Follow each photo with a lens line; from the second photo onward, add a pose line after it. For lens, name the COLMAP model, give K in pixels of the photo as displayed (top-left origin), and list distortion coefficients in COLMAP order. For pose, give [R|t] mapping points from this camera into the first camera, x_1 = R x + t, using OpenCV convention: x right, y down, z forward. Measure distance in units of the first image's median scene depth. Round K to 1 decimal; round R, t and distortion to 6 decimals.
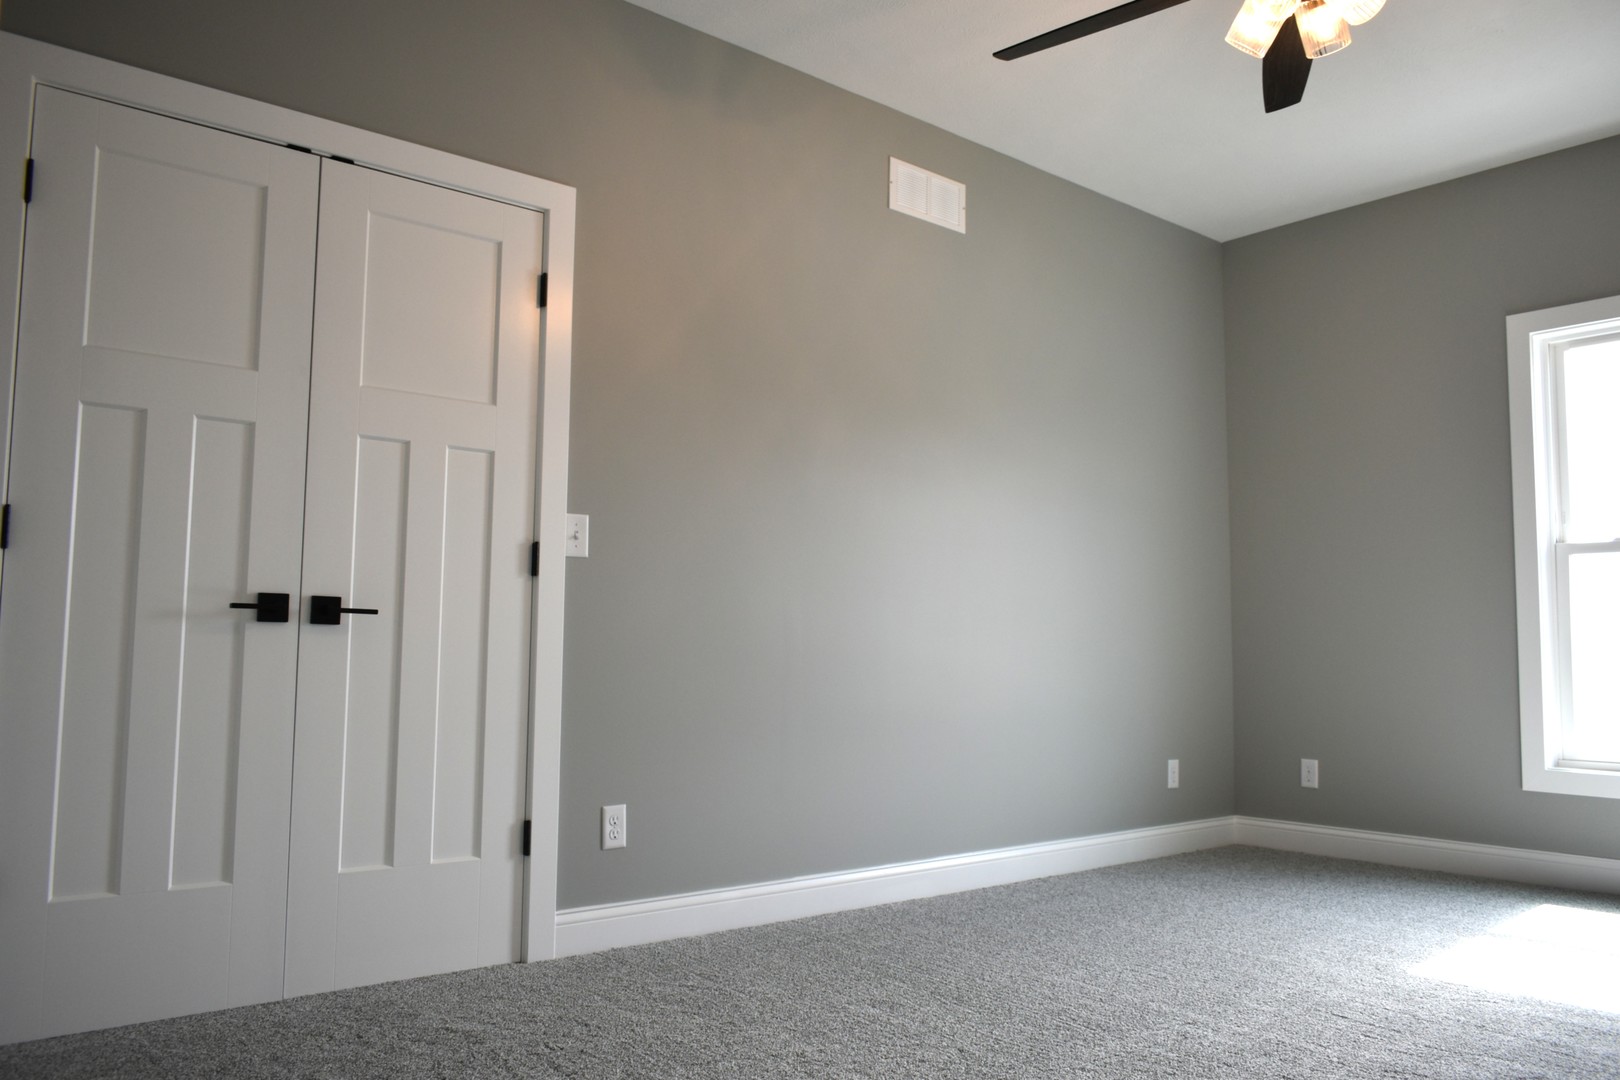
lens RADIAL K [[1241.0, 0, 810.0], [0, 1241.0, 540.0], [0, 0, 1]] dist [-0.009915, -0.000540]
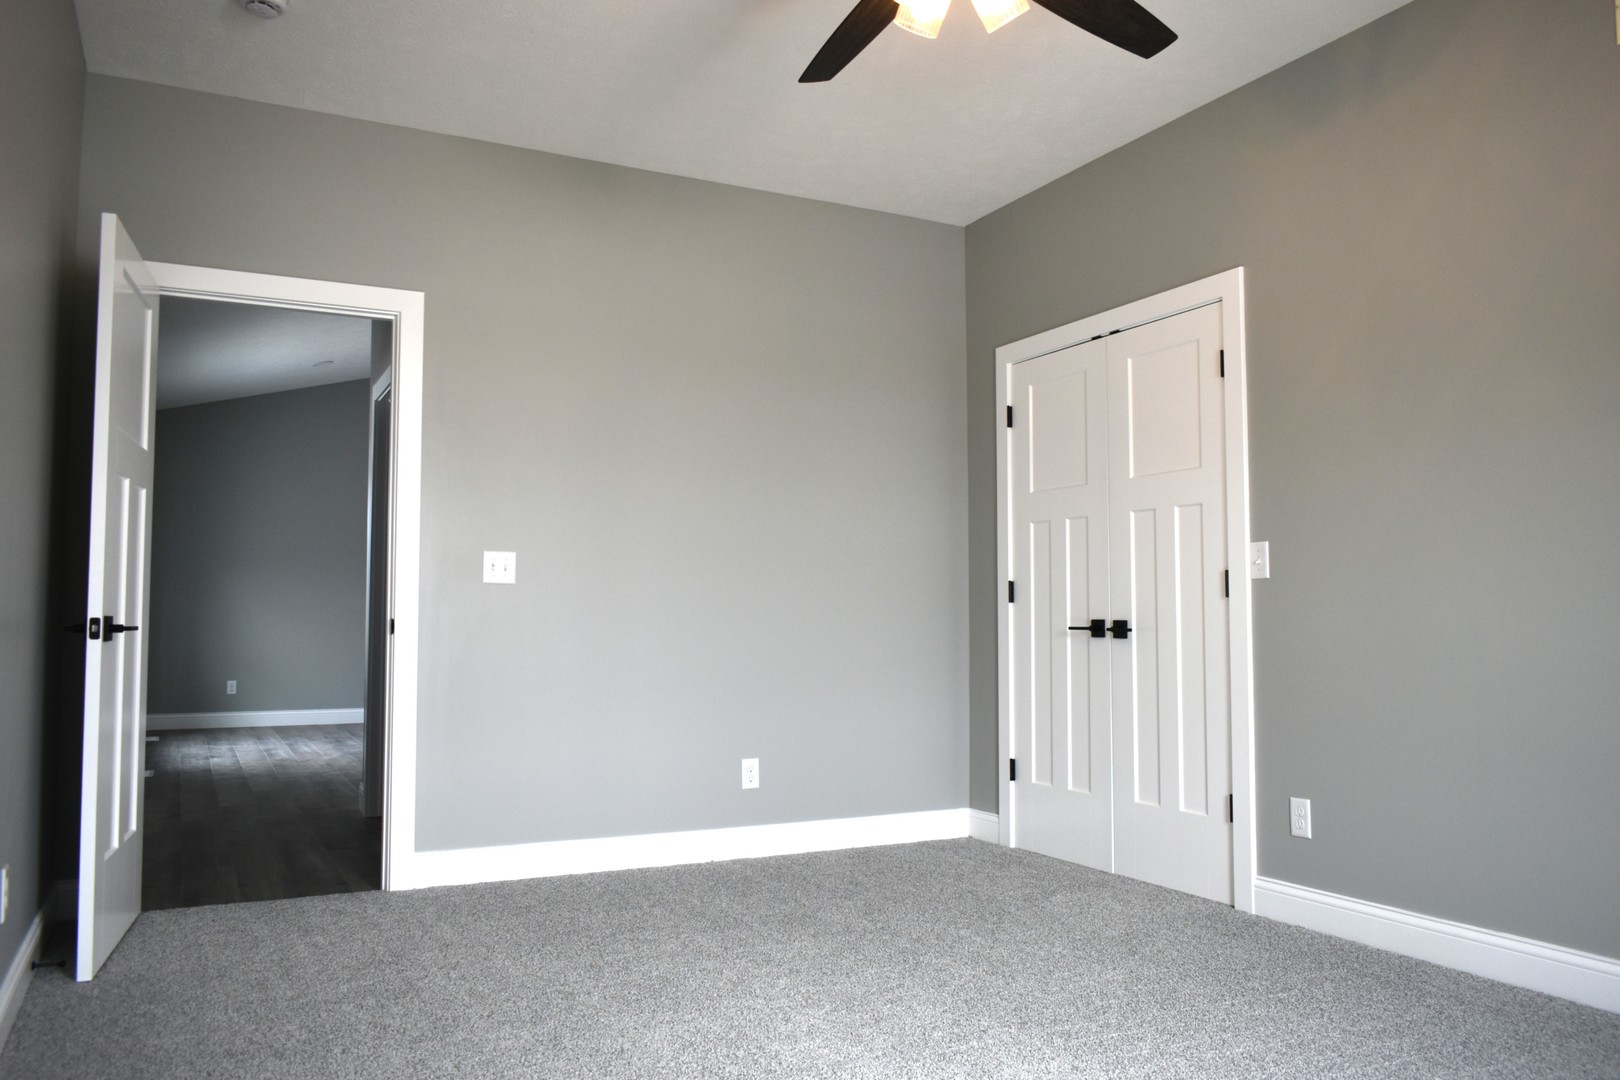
lens RADIAL K [[1241.0, 0, 810.0], [0, 1241.0, 540.0], [0, 0, 1]] dist [-0.009915, -0.000540]
pose [[-0.227791, -0.076602, -0.970692, 1.109115], [0.080633, 0.991993, -0.097206, 0.060320], [0.970366, -0.100413, -0.219790, 0.899766]]
